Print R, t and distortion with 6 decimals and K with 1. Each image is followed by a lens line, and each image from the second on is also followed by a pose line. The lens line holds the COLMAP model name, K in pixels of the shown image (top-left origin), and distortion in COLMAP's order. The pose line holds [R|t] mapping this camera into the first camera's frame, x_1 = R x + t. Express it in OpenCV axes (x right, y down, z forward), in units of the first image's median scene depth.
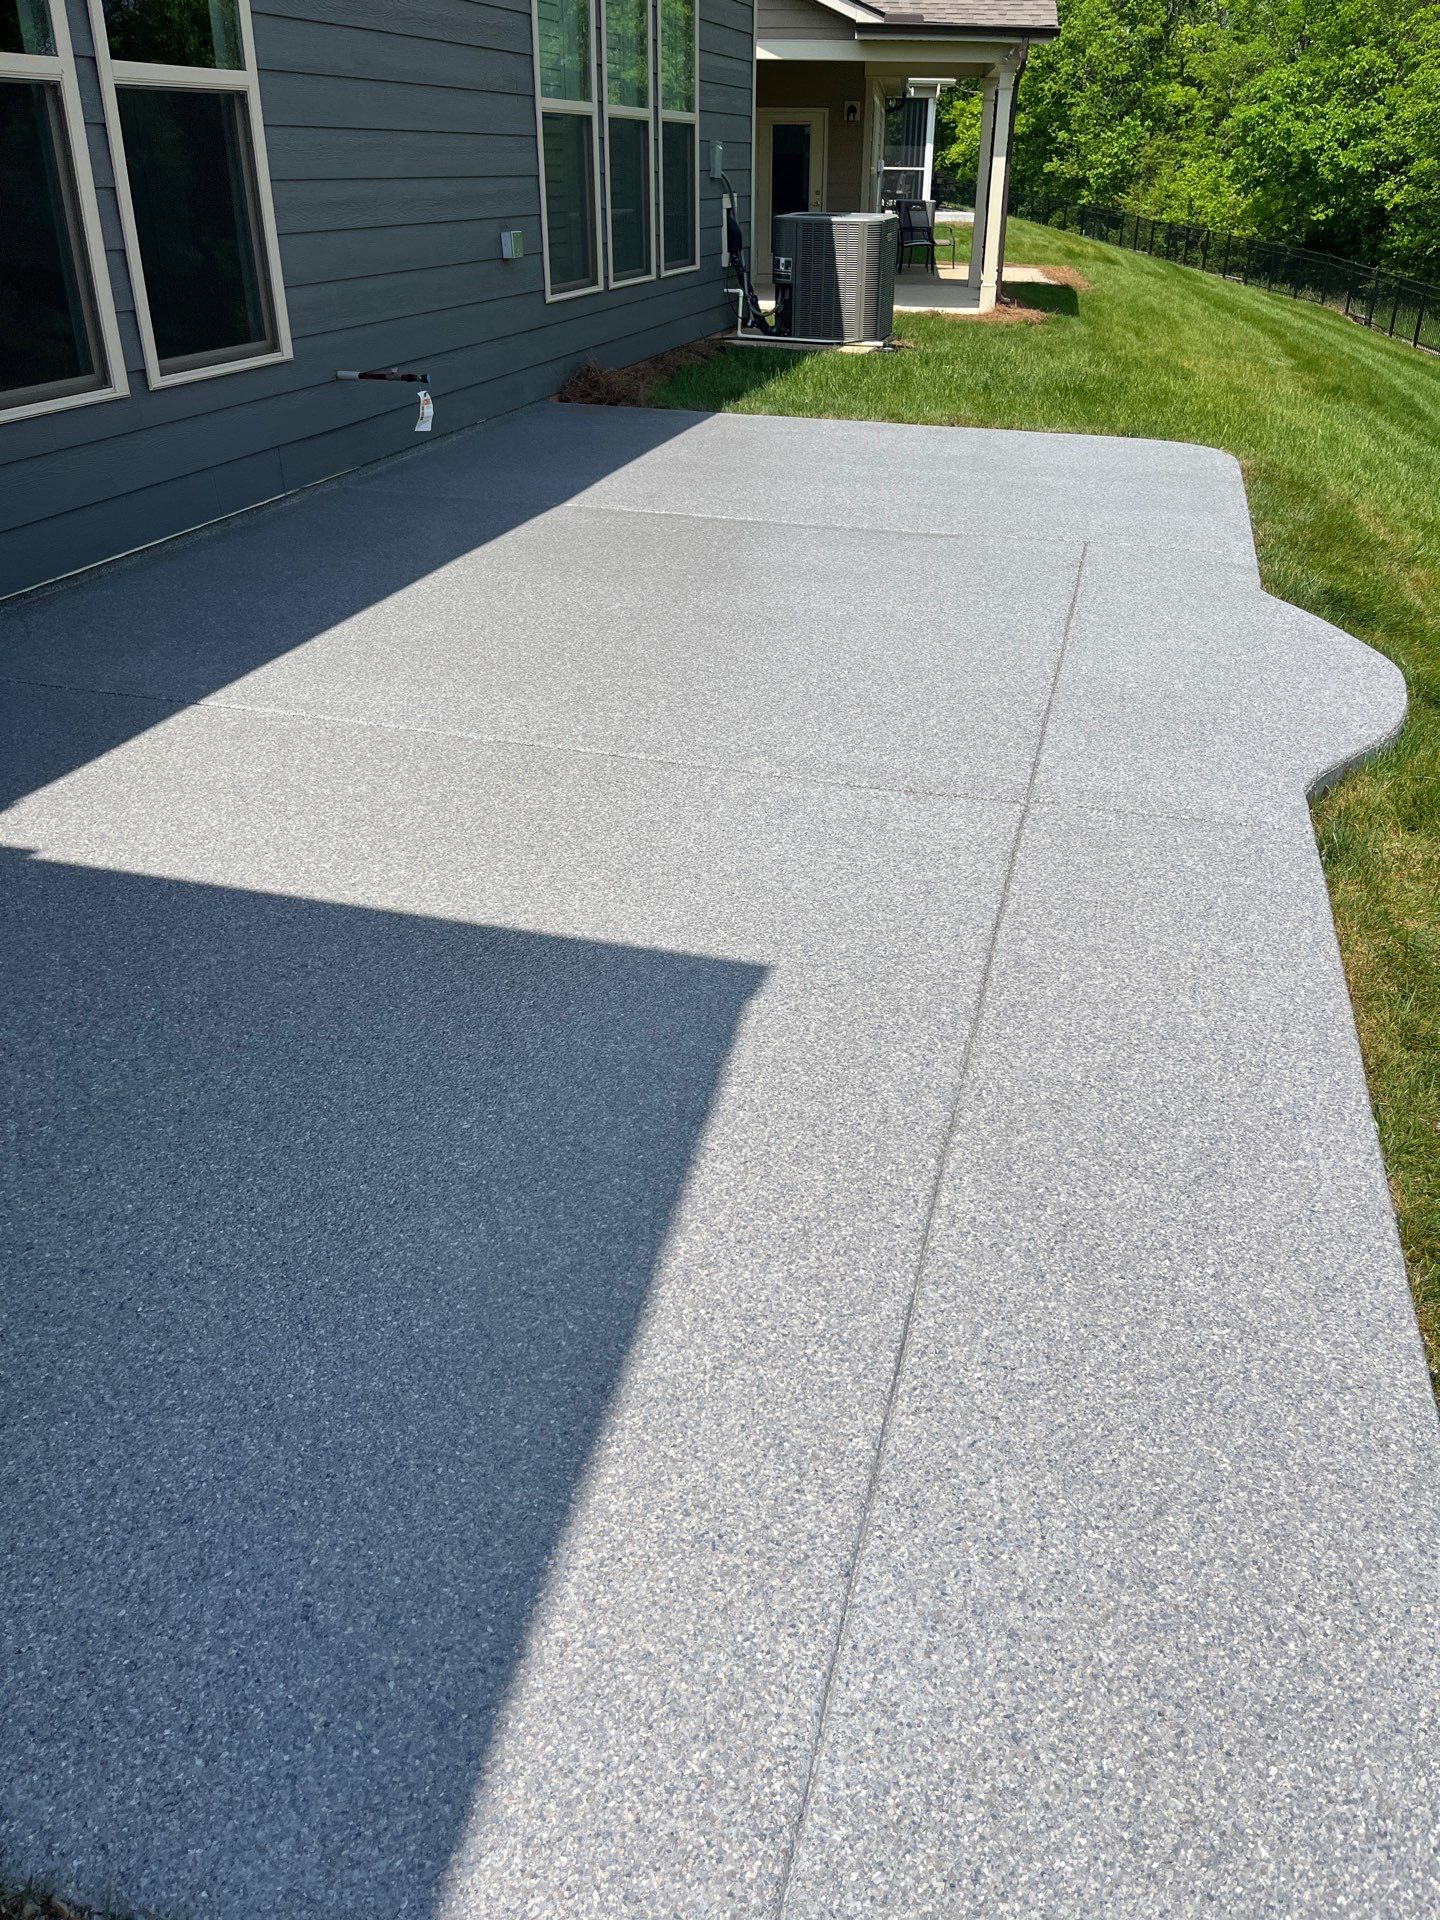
lens RADIAL K [[1438.8, 0, 720.0], [0, 1438.8, 960.0], [0, 0, 1]] dist [0.011121, -0.042356]
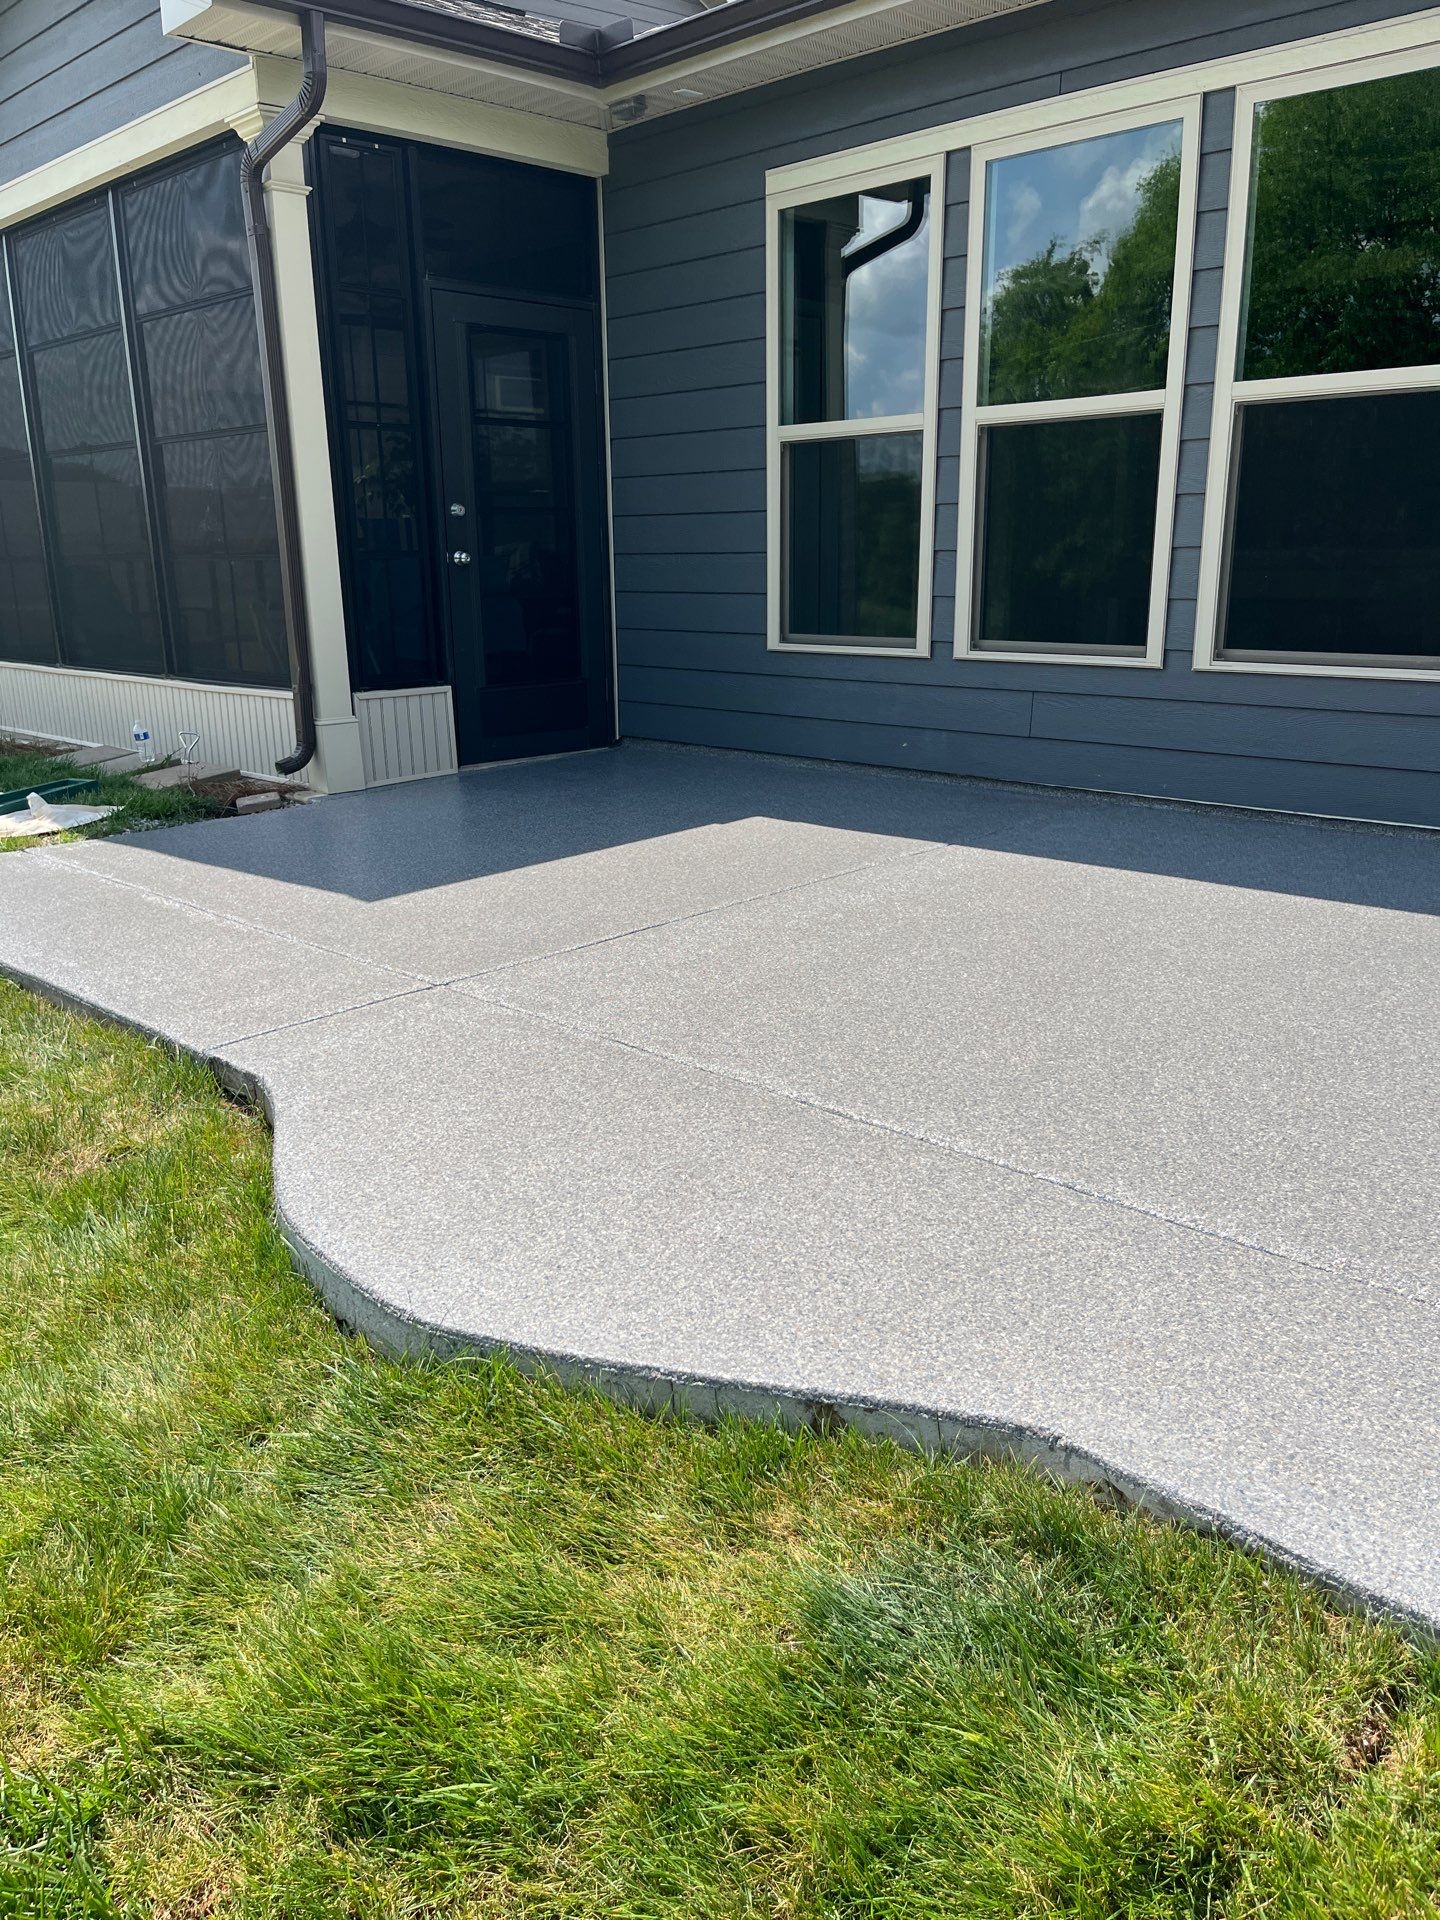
lens RADIAL K [[1431.0, 0, 715.9], [0, 1431.0, 992.6], [0, 0, 1]] dist [-0.010278, -0.003672]
pose [[-0.494035, 0.262534, -0.828858, 0.943892], [-0.397185, 0.779884, 0.483761, -0.669133], [0.773416, 0.568205, -0.281016, 1.349605]]
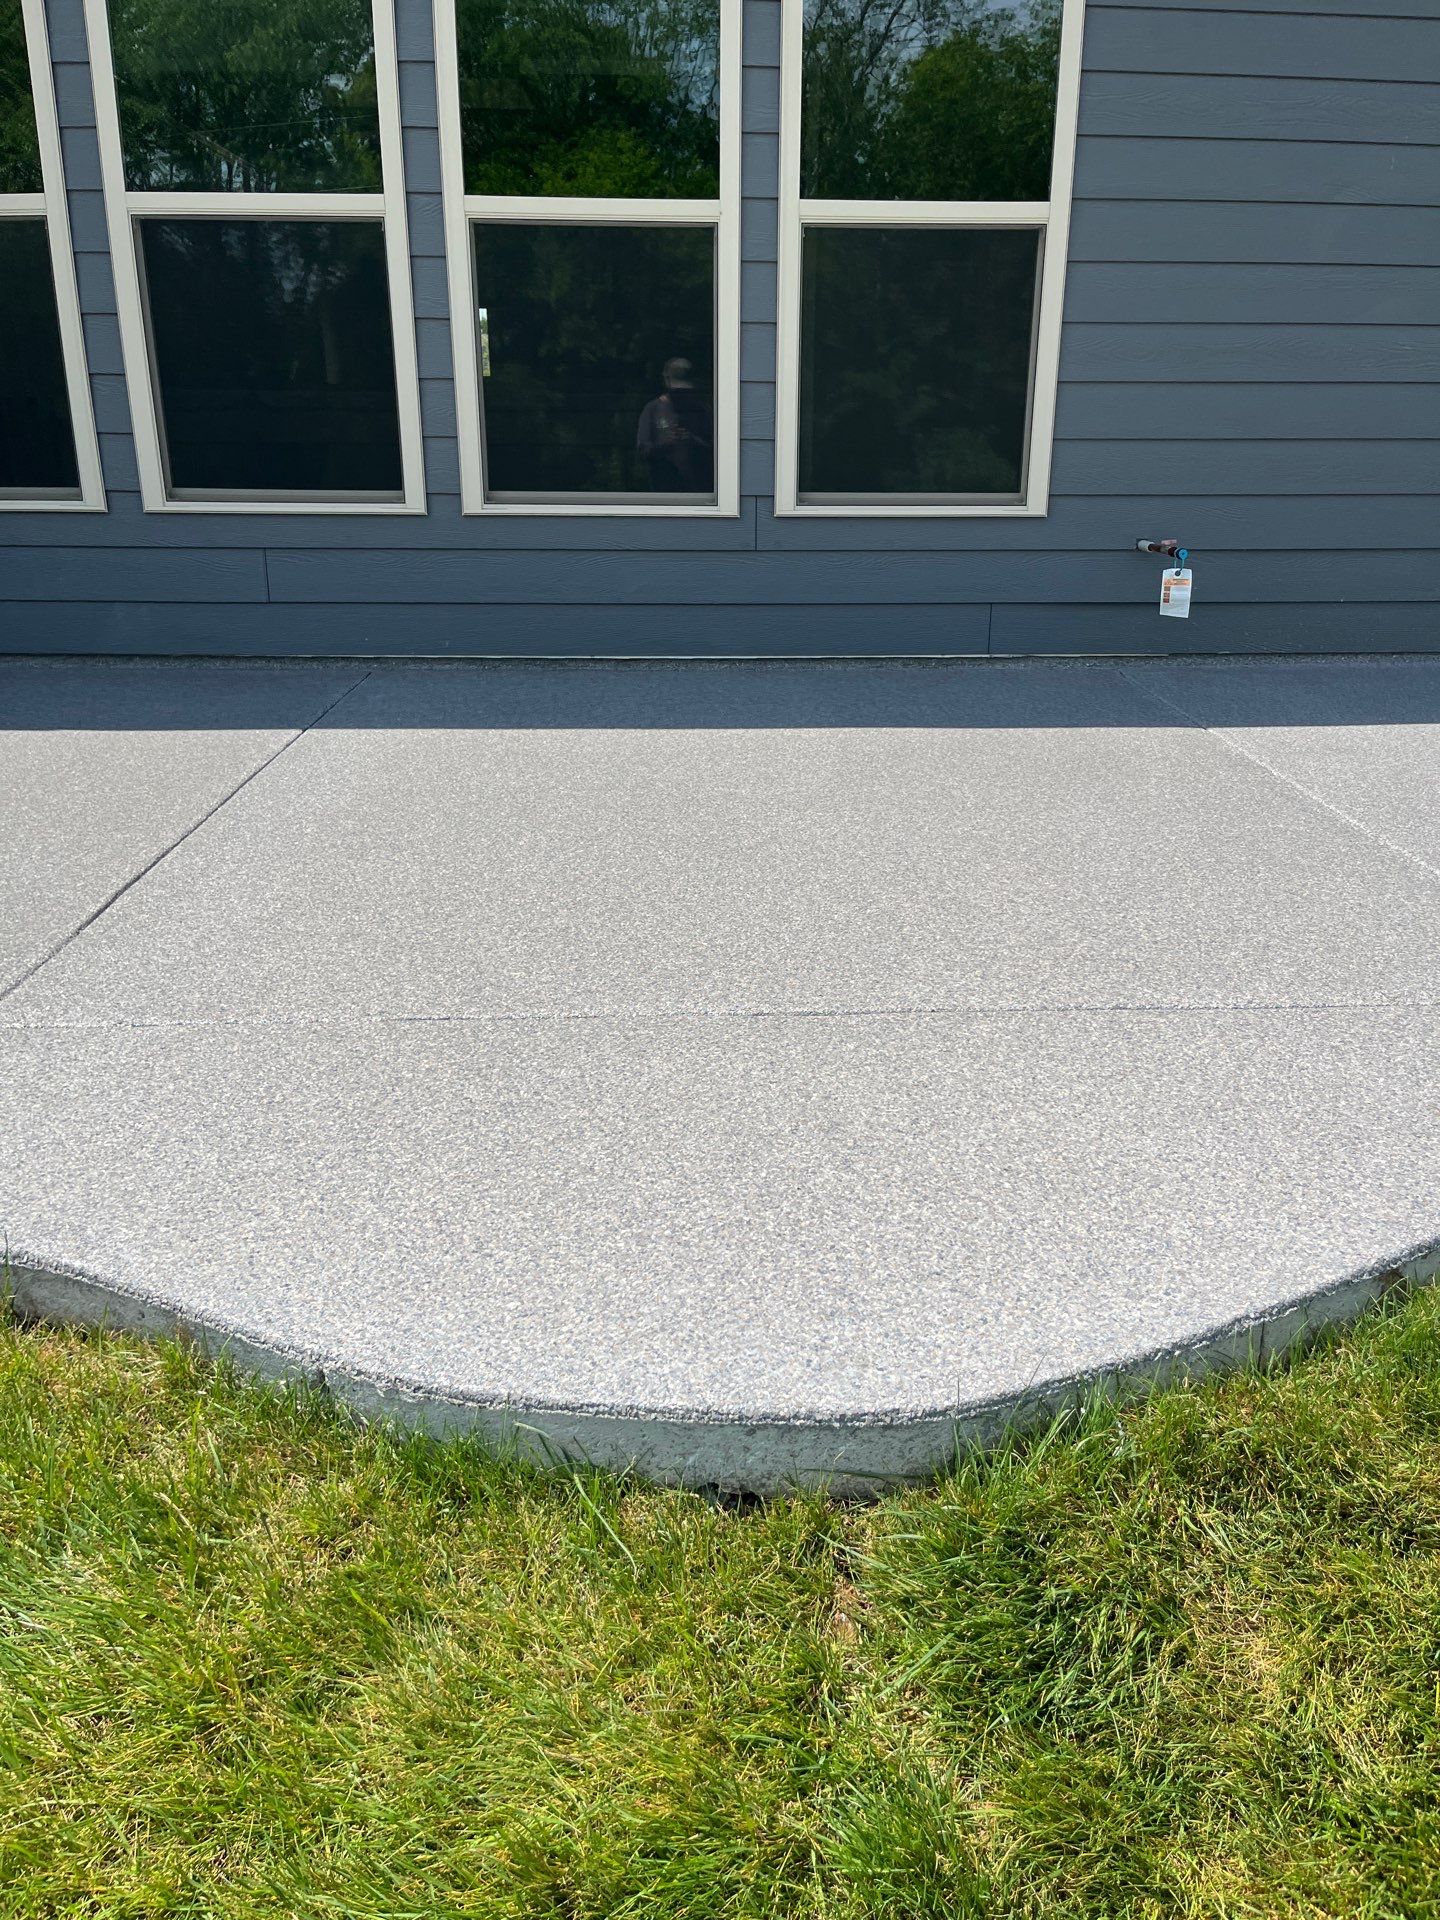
lens RADIAL K [[1506.7, 0, 773.9], [0, 1506.7, 964.0], [0, 0, 1]] dist [0.010568, 0.003108]
pose [[0.312383, 0.333274, -0.889576, 0.923080], [-0.458010, 0.873249, 0.166323, -0.409412], [0.832252, 0.355478, 0.425431, 0.906822]]
